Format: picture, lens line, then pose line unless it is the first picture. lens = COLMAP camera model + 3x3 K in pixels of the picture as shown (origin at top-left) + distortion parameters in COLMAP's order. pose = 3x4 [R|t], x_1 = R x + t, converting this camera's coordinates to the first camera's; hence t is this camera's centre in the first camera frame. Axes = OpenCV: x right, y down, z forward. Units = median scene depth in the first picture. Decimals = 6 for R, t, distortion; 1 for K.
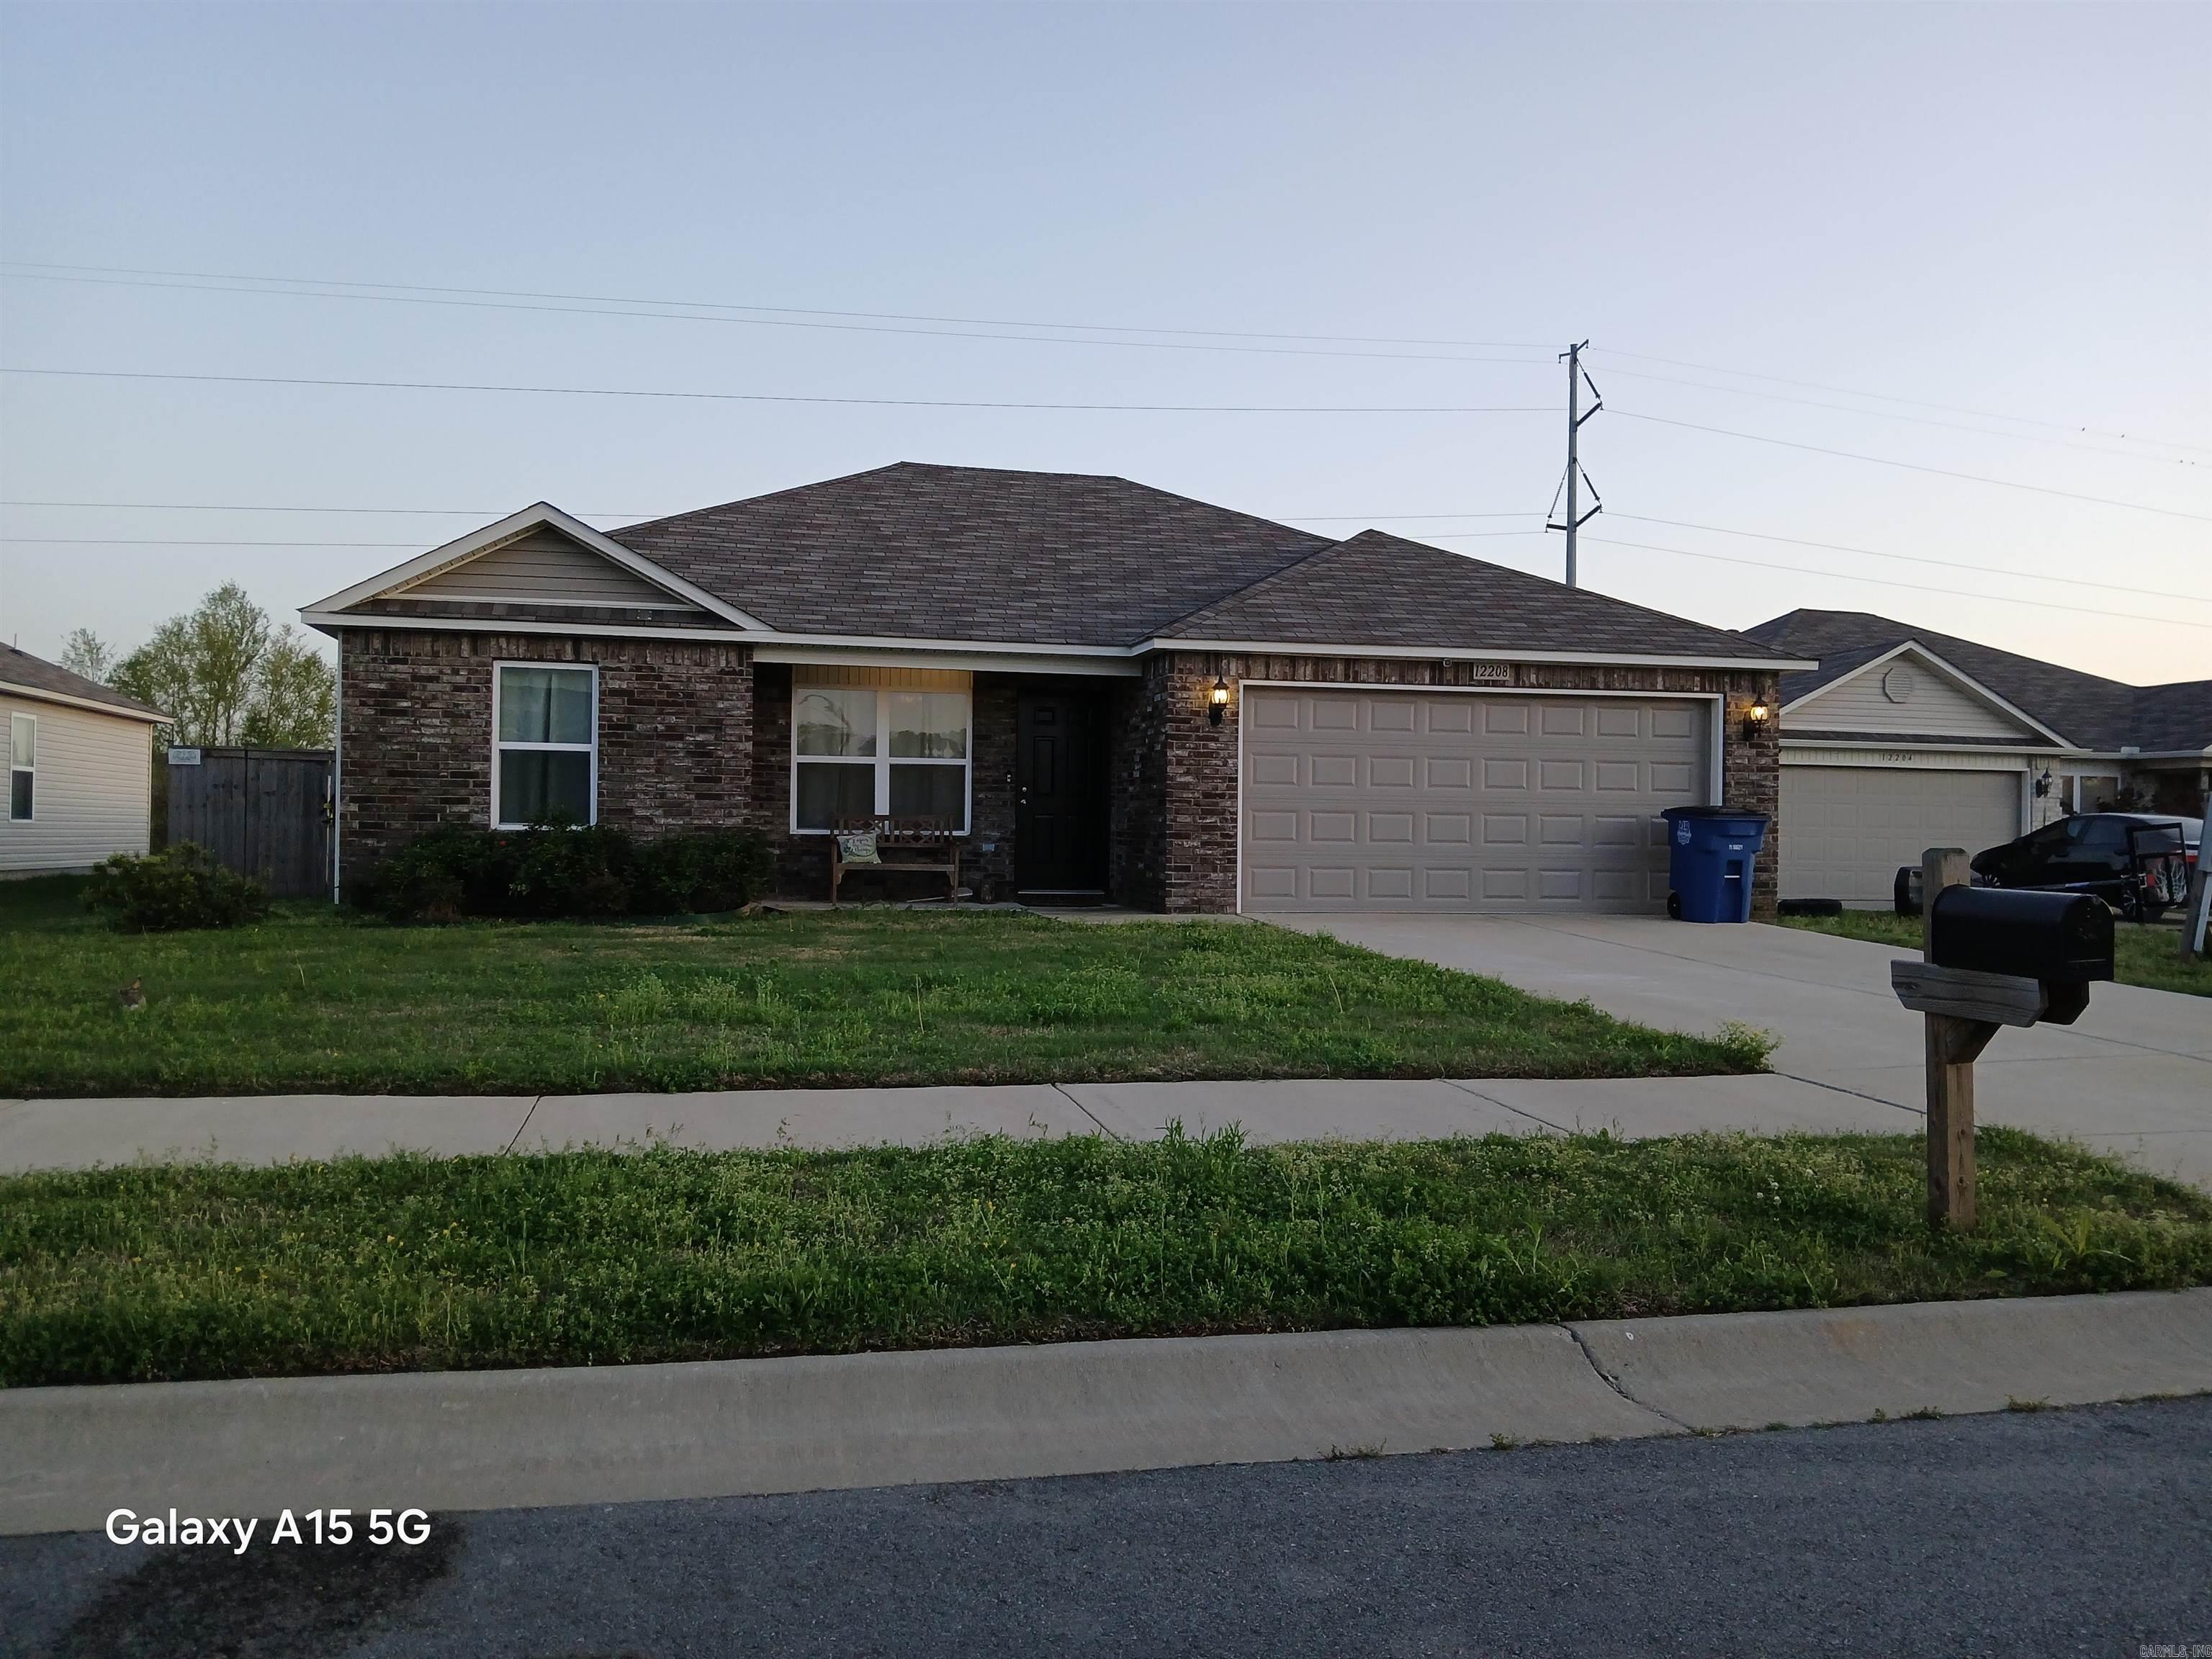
lens RADIAL K [[1744.9, 0, 1115.3], [0, 1744.9, 840.4], [0, 0, 1]] dist [0.029867, -0.063136]
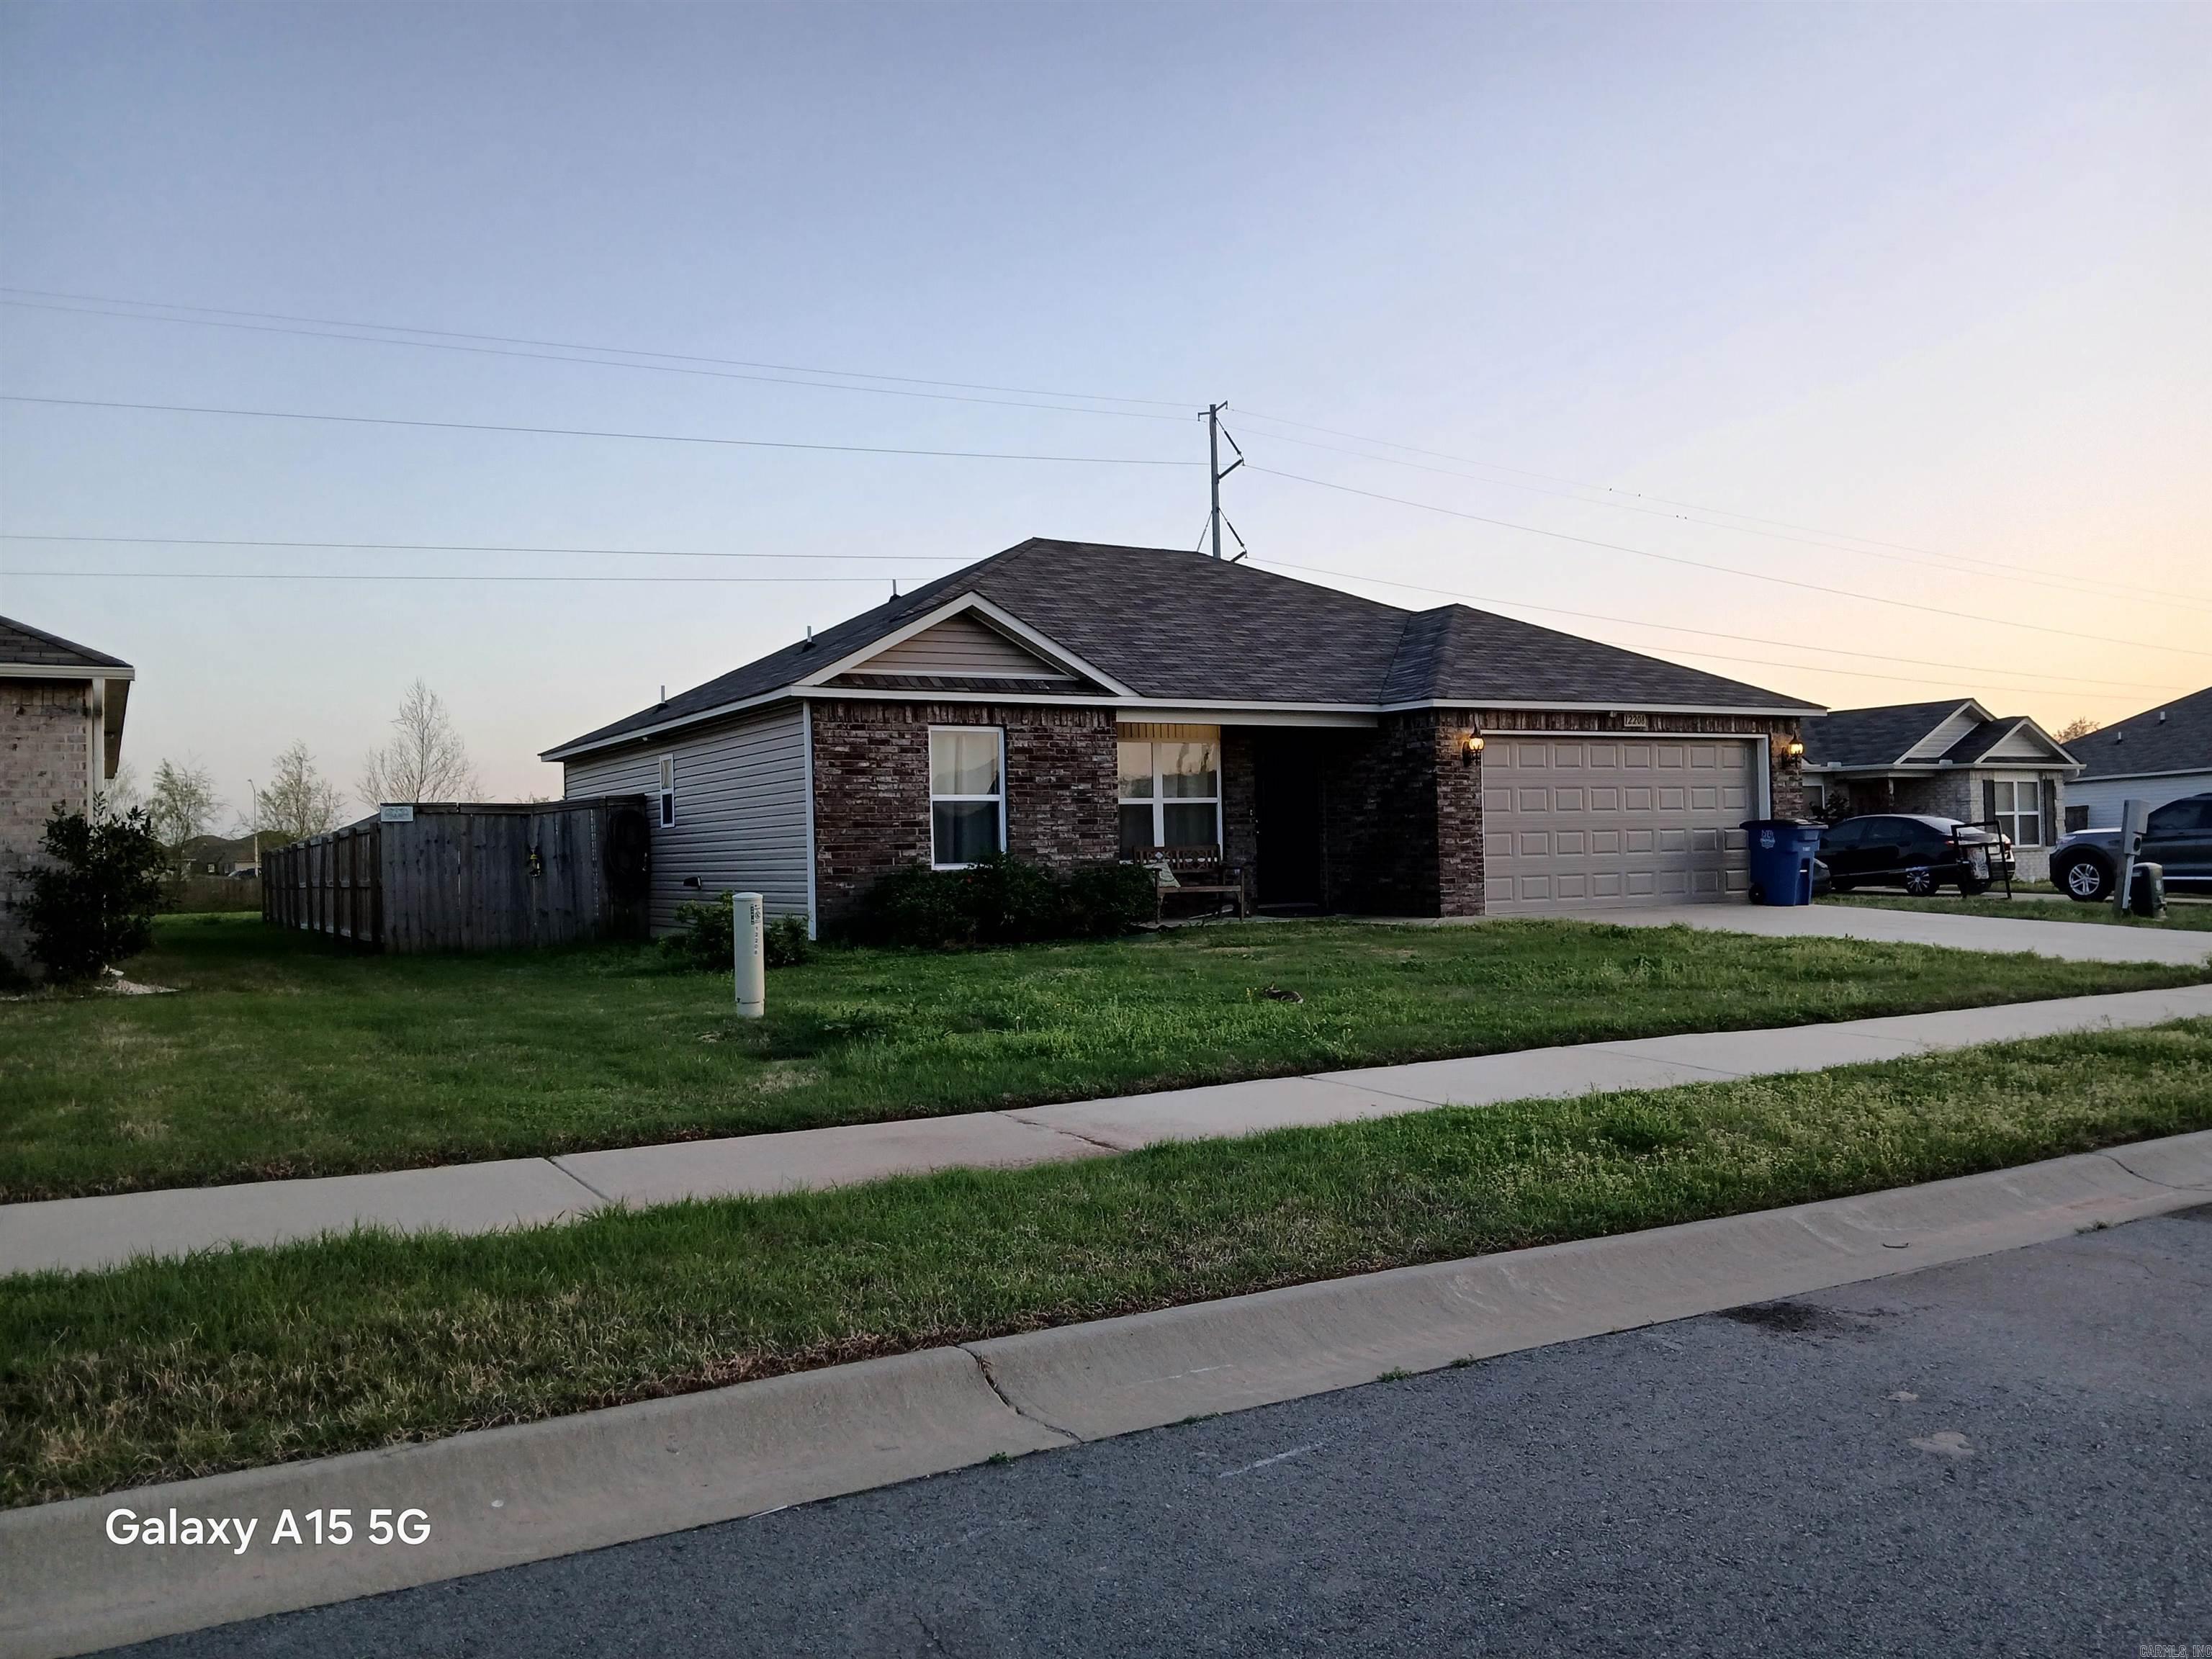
lens RADIAL K [[1744.9, 0, 1086.4], [0, 1744.9, 825.8], [0, 0, 1]] dist [0.029867, -0.063136]
pose [[0.959986, -0.031059, 0.278321, -0.564537], [0.036831, 0.999201, -0.015532, -0.013538], [-0.277616, 0.025162, 0.960362, -0.141106]]
